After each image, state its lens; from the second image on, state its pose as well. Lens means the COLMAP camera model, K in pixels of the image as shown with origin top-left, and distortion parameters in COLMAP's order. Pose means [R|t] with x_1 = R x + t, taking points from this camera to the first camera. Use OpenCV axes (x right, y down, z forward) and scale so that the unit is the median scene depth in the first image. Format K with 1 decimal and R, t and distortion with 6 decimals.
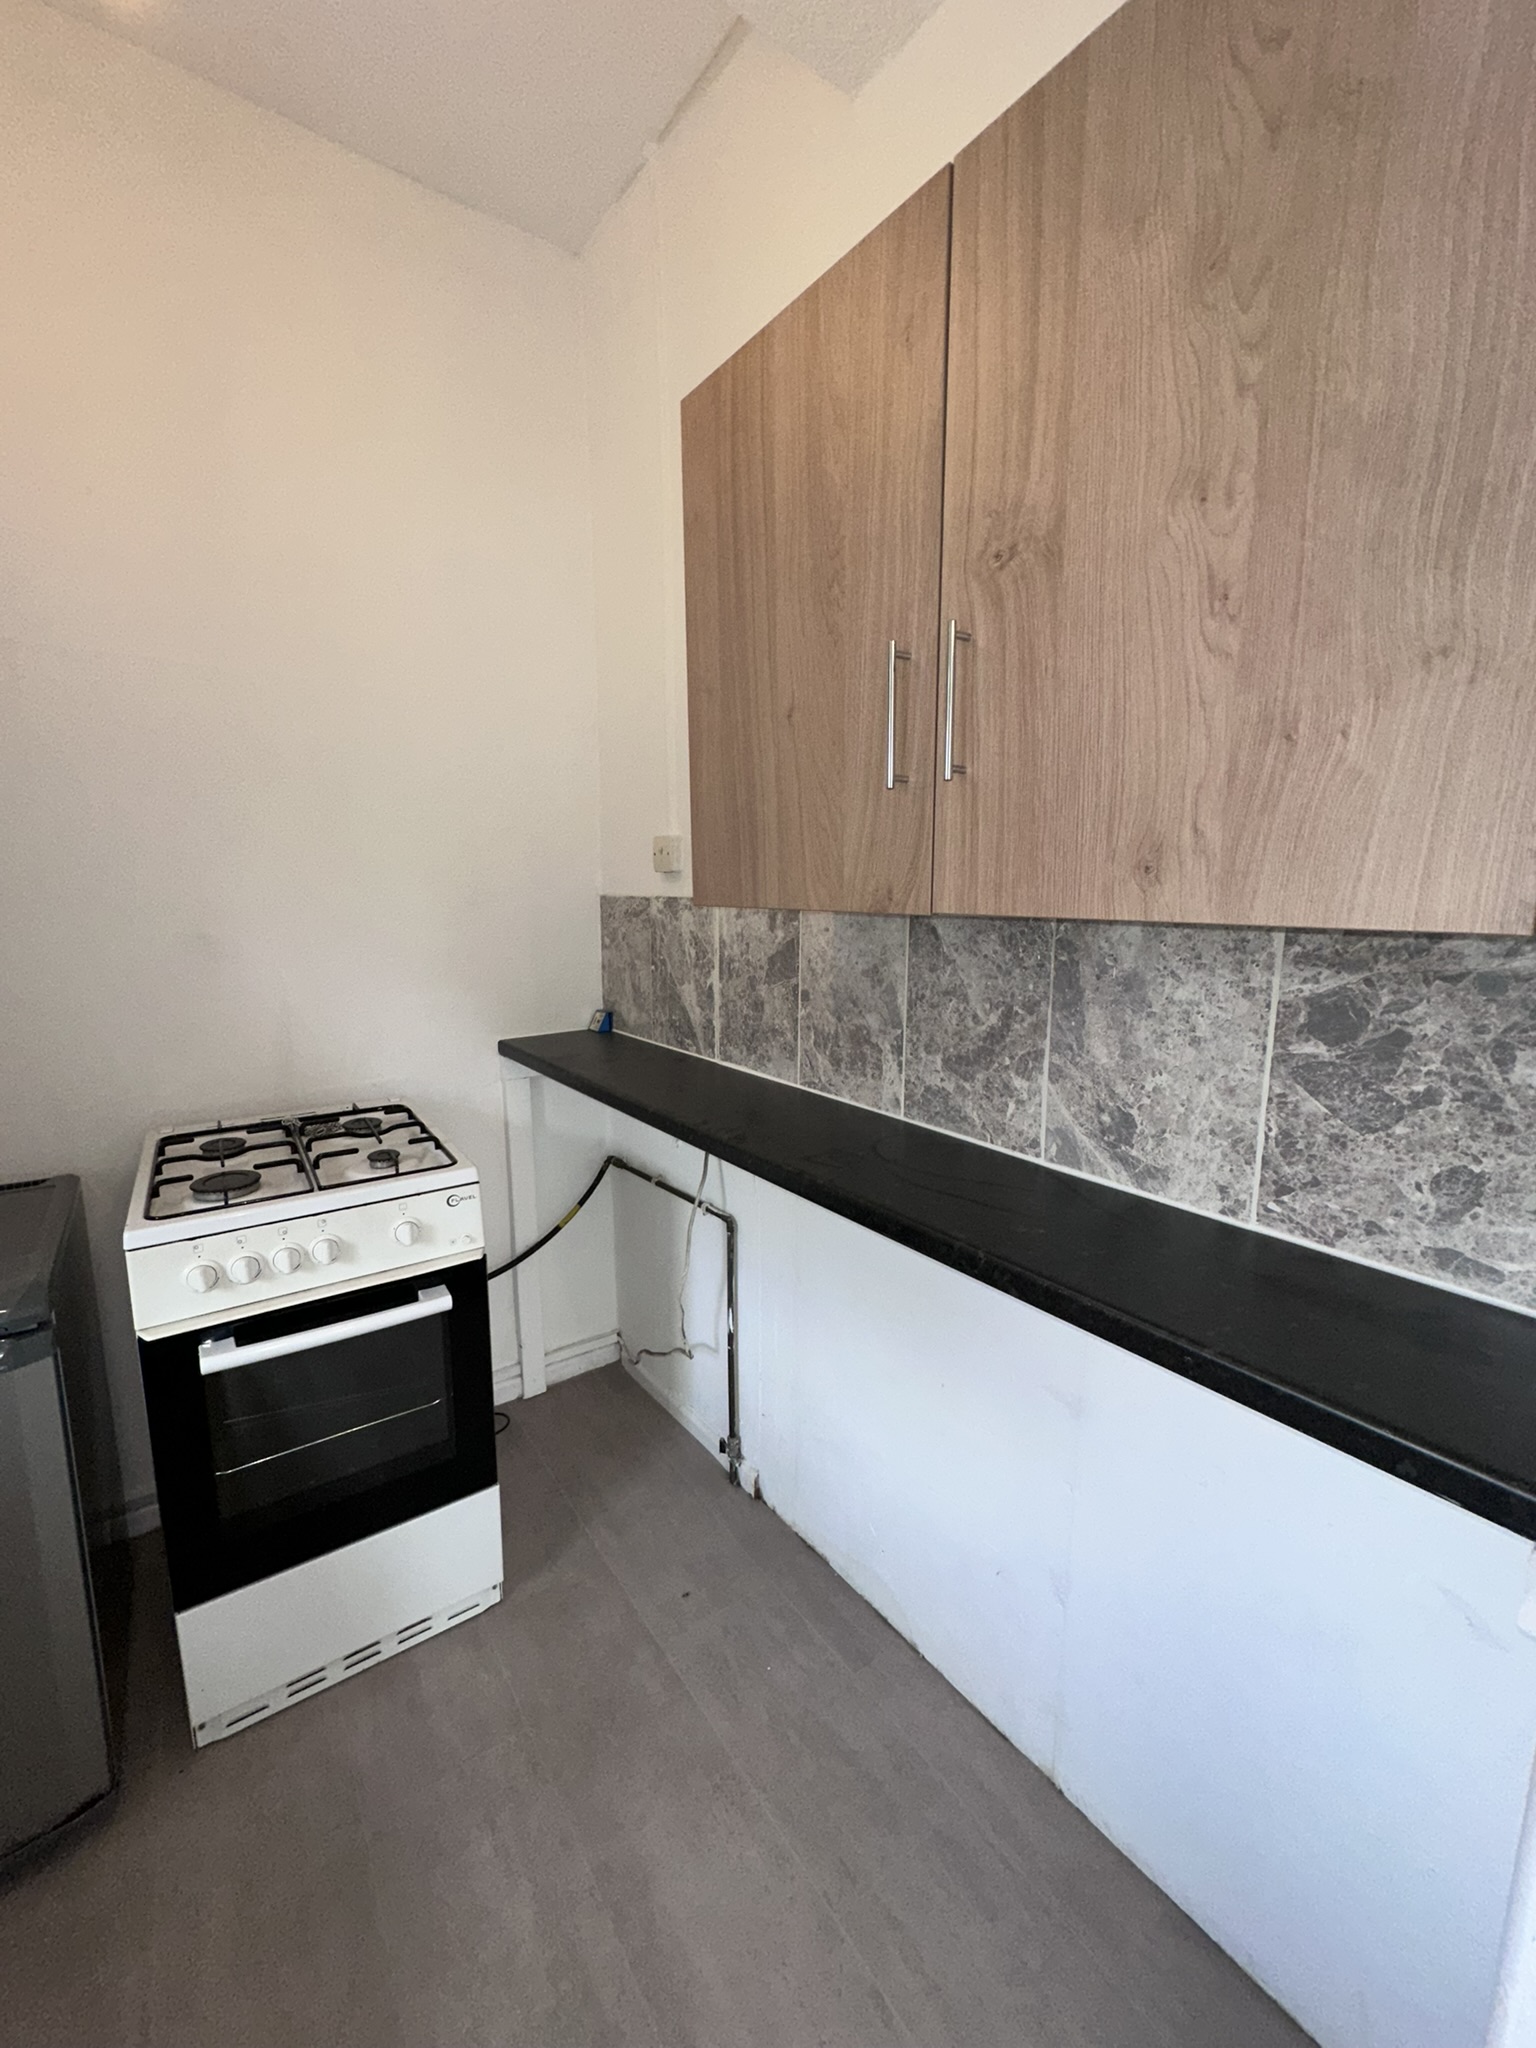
lens RADIAL K [[826.3, 0, 768.5], [0, 826.3, 1026.2], [0, 0, 1]] dist [-0.001012, 0.001103]
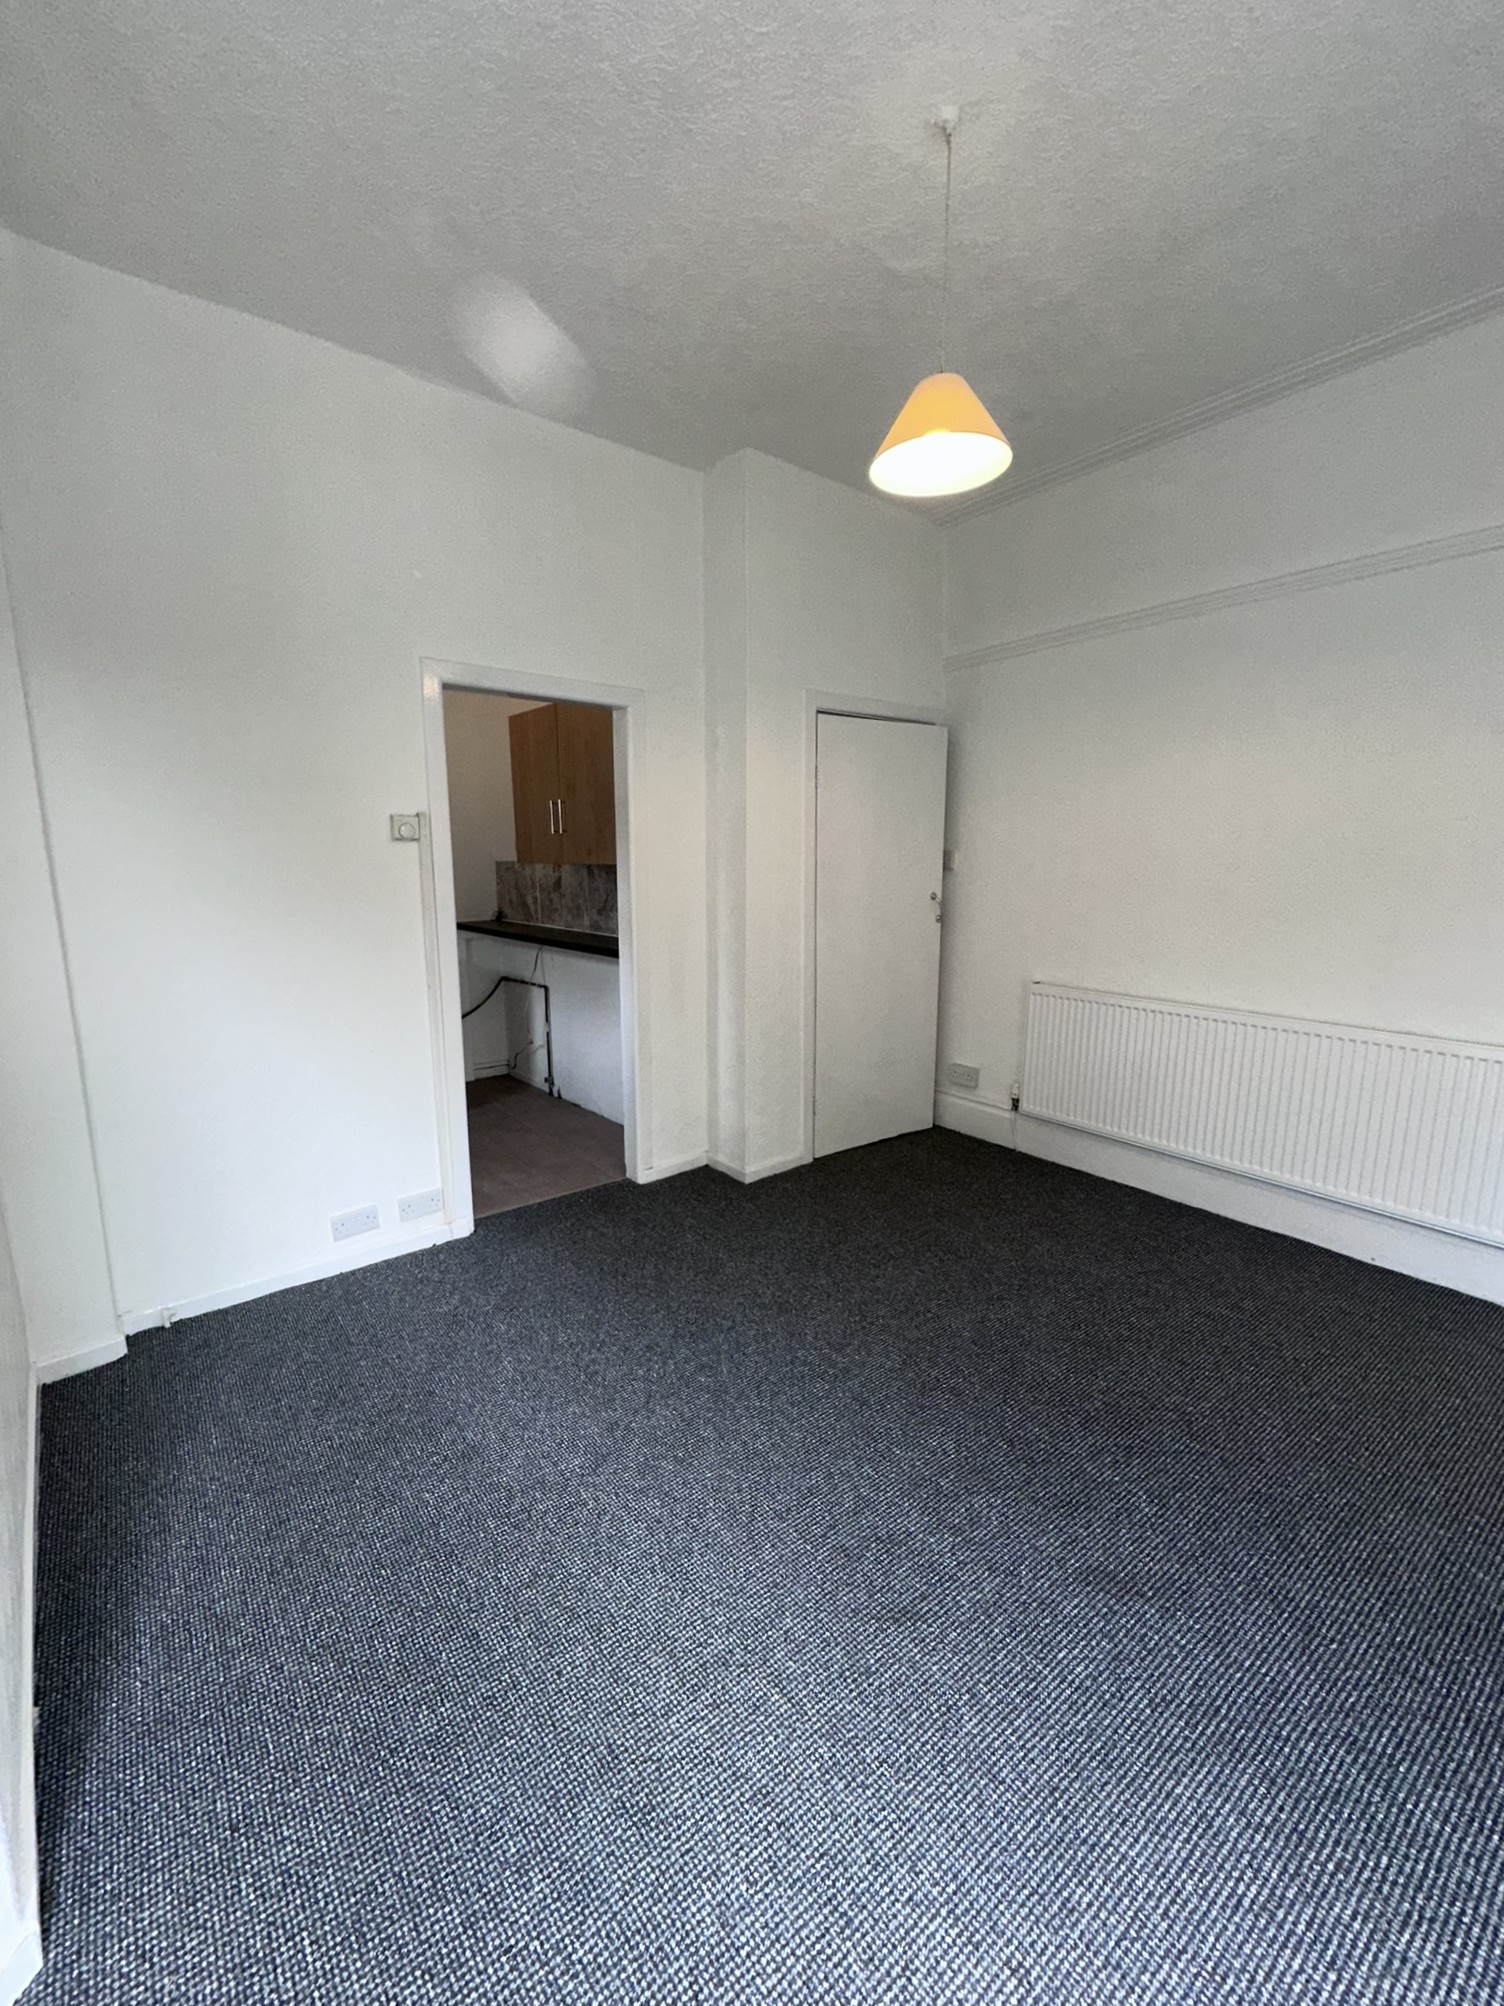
lens RADIAL K [[809.3, 0, 730.4], [0, 809.3, 1005.7], [0, 0, 1]] dist [-0.001012, 0.001103]
pose [[0.998885, -0.012398, 0.045548, 0.560353], [0.011744, 0.999825, 0.014592, 0.356496], [-0.045721, -0.014041, 0.998856, -2.105553]]
